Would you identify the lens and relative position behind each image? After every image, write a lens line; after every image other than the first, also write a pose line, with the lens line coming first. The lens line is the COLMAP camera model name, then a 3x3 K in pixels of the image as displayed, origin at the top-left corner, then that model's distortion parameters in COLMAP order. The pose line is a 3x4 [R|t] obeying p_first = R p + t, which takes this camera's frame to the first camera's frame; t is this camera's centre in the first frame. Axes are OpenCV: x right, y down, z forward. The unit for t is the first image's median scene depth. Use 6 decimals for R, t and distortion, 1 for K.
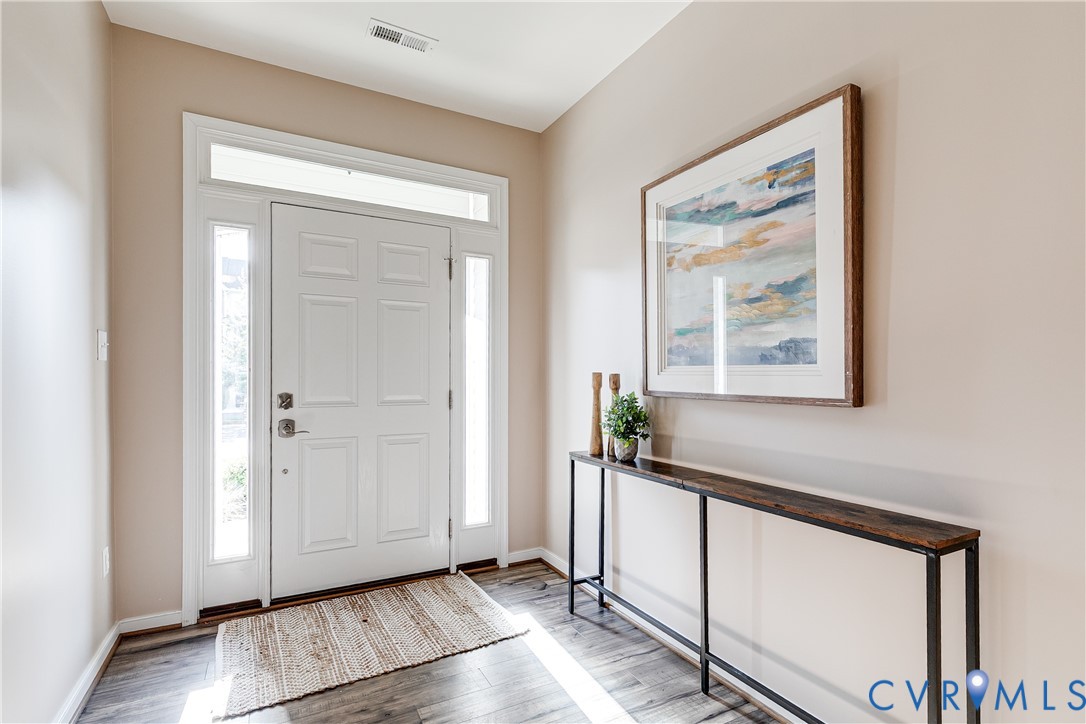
lens RADIAL K [[482.7, 0, 540.5], [0, 482.7, 357.5], [0, 0, 1]] dist [0.002115, -0.000234]
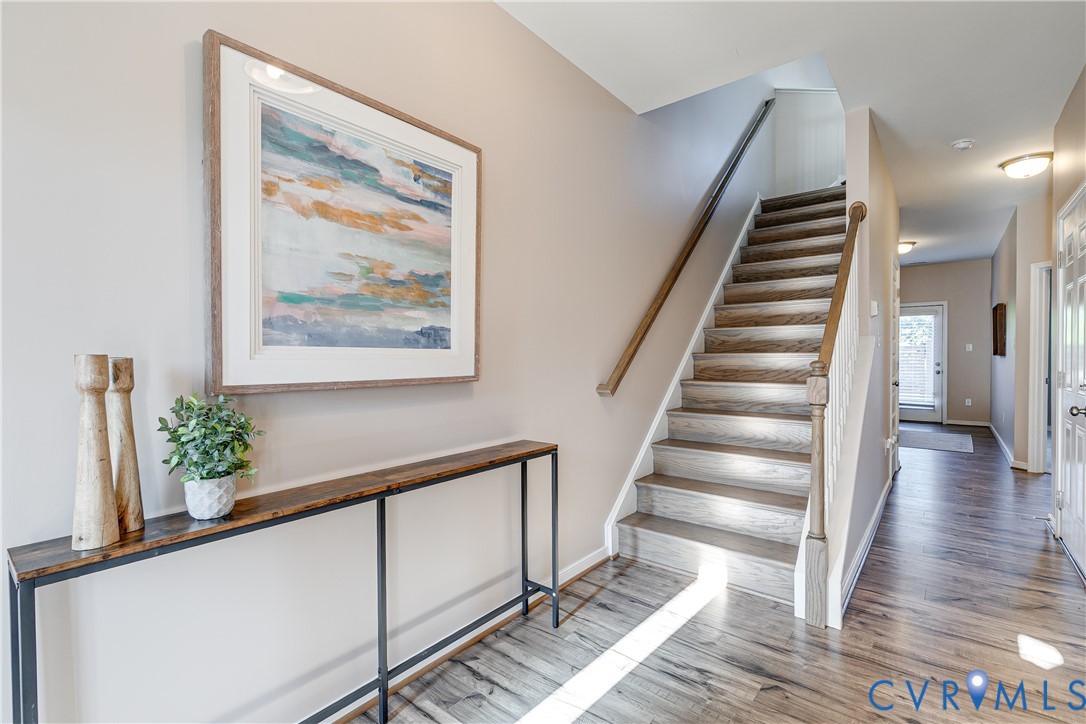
lens RADIAL K [[495.6, 0, 531.0], [0, 495.6, 362.5], [0, 0, 1]] dist [0.002126, -0.000332]
pose [[-0.351858, 0.006859, 0.936028, -0.608391], [-0.016084, 0.999781, -0.013373, 0.054284], [-0.935915, -0.019761, -0.351671, 1.105967]]
